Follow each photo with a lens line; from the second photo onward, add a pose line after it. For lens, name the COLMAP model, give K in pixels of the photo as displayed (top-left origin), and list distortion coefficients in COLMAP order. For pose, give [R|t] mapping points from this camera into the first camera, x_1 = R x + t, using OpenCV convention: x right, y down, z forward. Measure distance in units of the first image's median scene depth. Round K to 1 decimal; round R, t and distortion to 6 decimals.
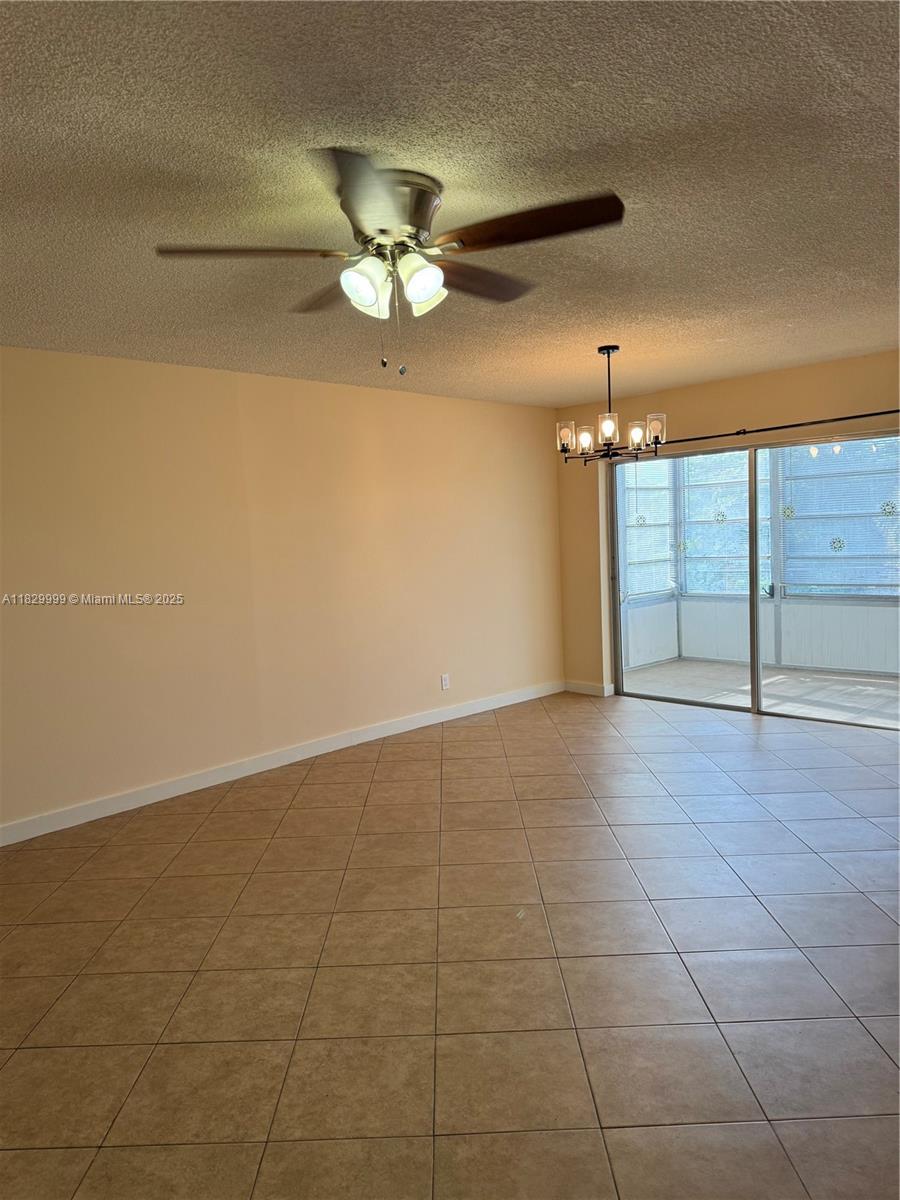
lens RADIAL K [[850.4, 0, 450.0], [0, 850.4, 600.0], [0, 0, 1]] dist [0.072256, -0.105680]
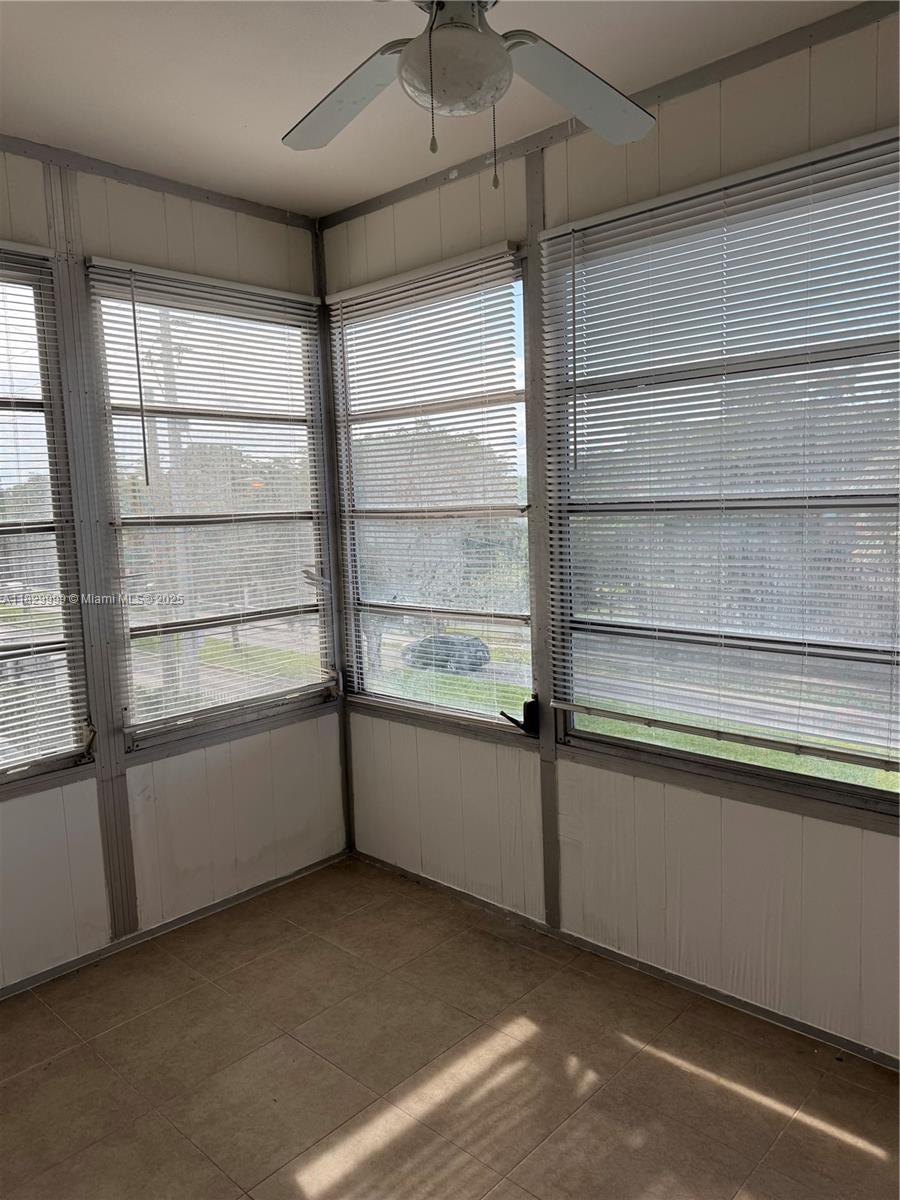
lens RADIAL K [[850.4, 0, 450.0], [0, 850.4, 600.0], [0, 0, 1]] dist [0.072256, -0.105680]
pose [[0.999955, 0.009388, 0.001648, 0.319156], [-0.009438, 0.999391, 0.033584, -0.064462], [-0.001331, -0.033598, 0.999435, 0.622054]]
